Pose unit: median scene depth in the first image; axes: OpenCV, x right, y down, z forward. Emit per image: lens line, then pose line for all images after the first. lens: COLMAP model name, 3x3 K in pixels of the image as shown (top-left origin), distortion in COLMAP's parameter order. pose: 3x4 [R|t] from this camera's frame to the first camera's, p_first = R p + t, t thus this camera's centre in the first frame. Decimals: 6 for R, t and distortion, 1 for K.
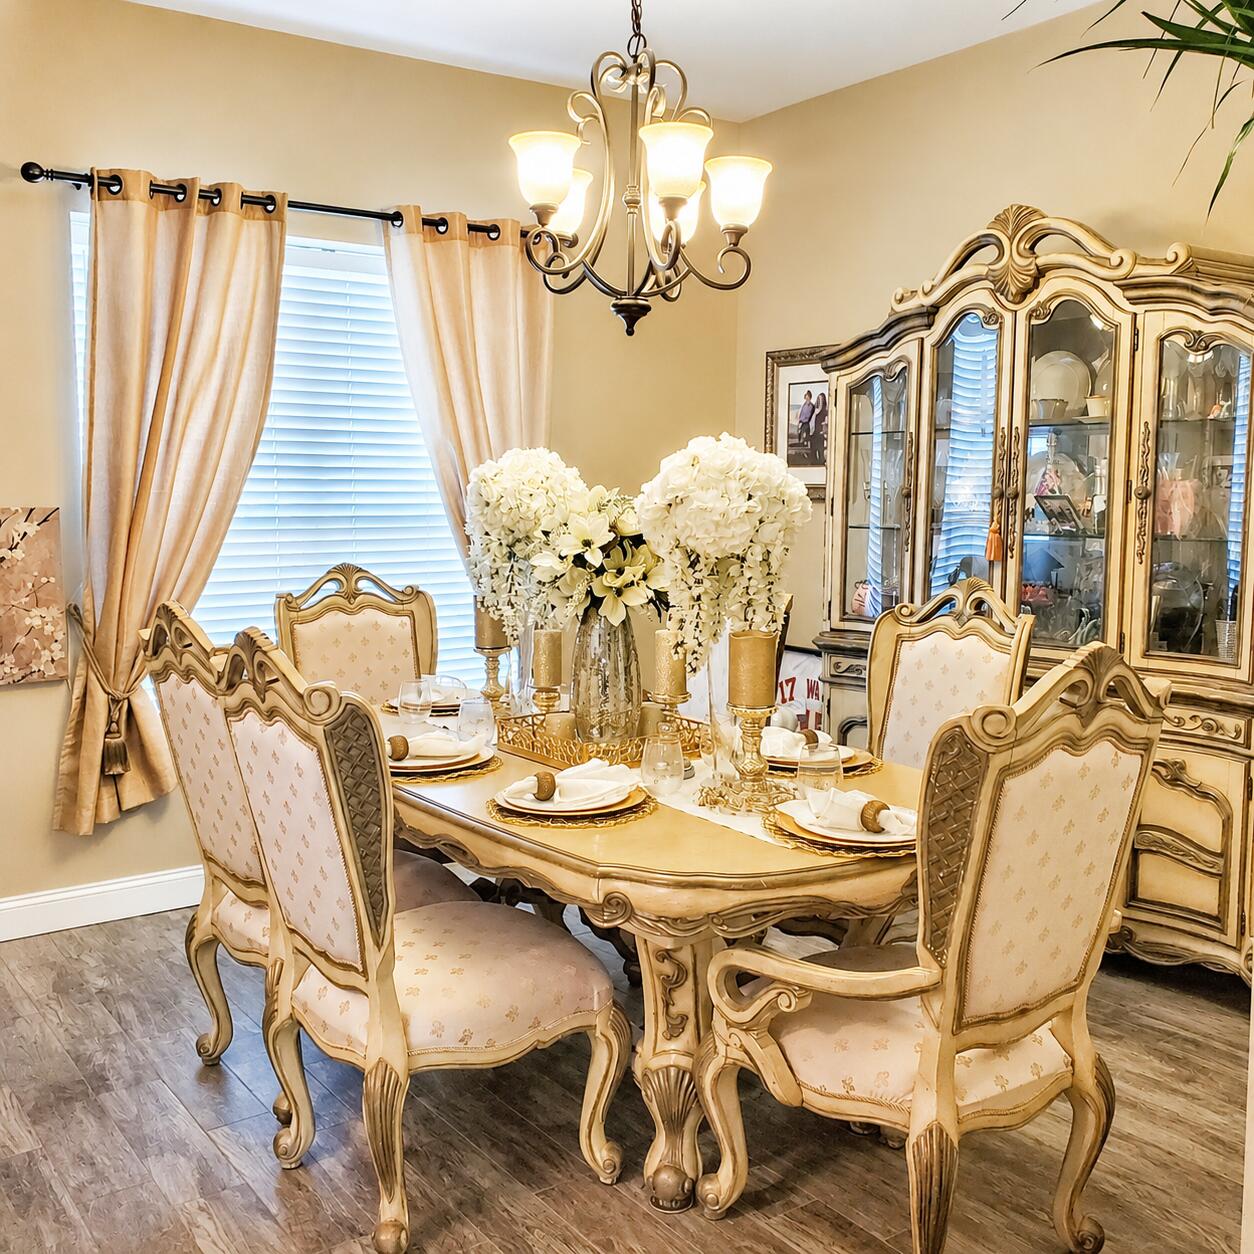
lens RADIAL K [[1276.9, 0, 607.4], [0, 1276.9, 648.8], [0, 0, 1]] dist [0.031141, 0.000000]
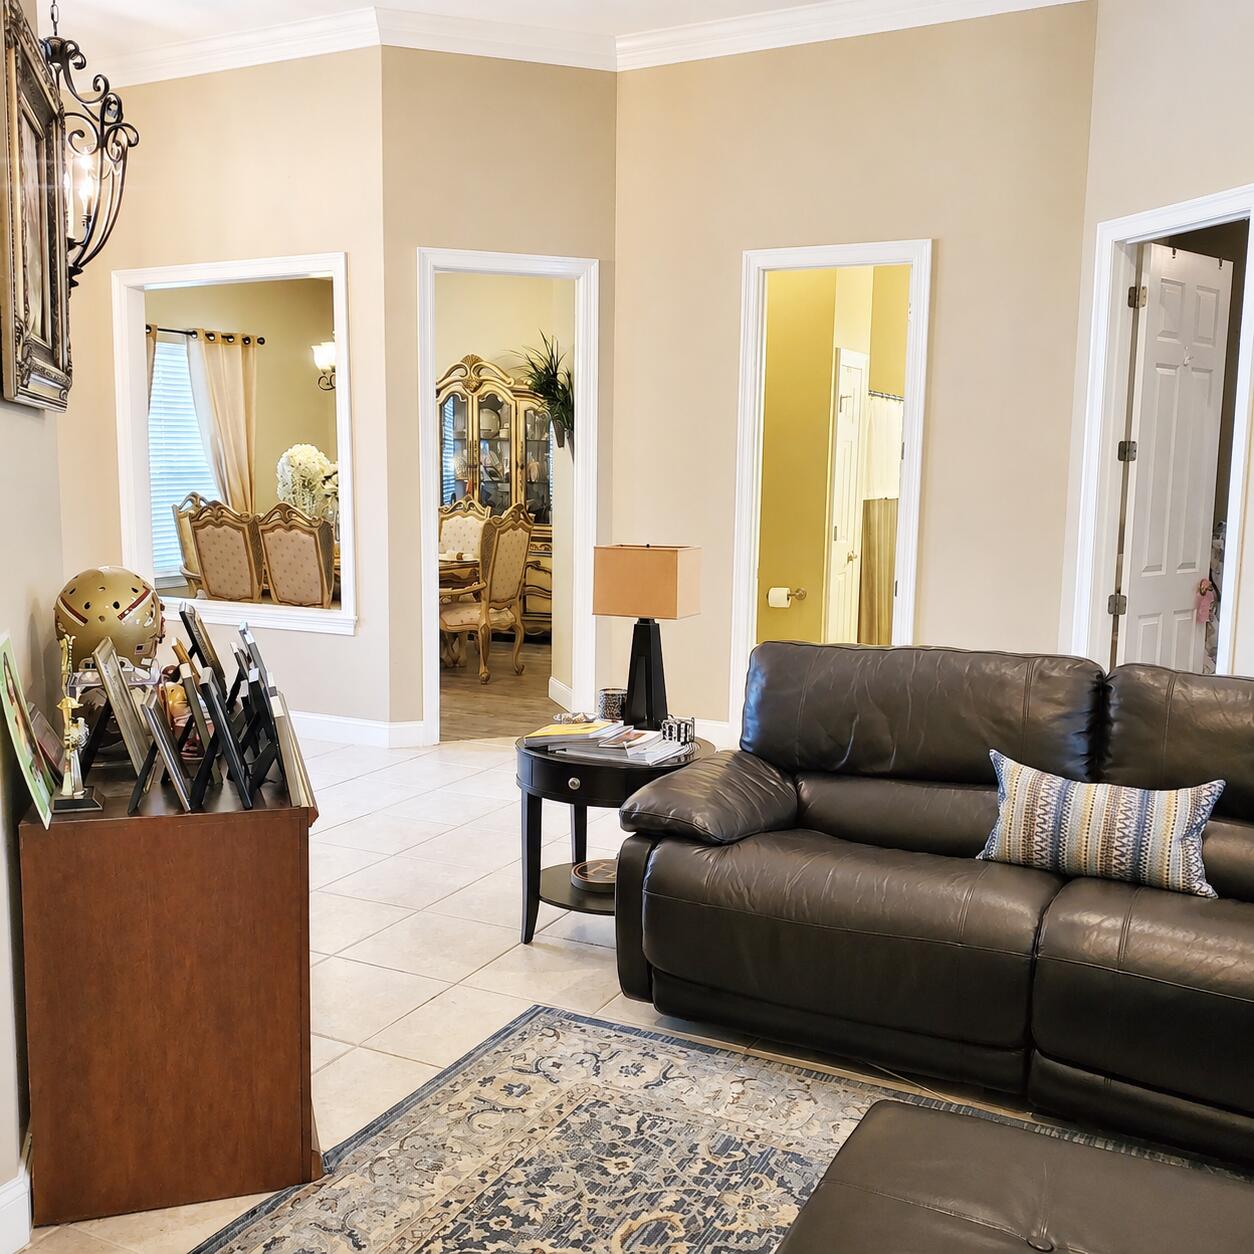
lens RADIAL K [[1276.9, 0, 626.1], [0, 1276.9, 627.0], [0, 0, 1]] dist [0.031141, 0.000000]
pose [[0.882454, -0.049207, 0.467817, -0.657466], [0.046180, 0.998772, 0.017945, 0.177619], [-0.468126, 0.005768, 0.883643, -1.463237]]
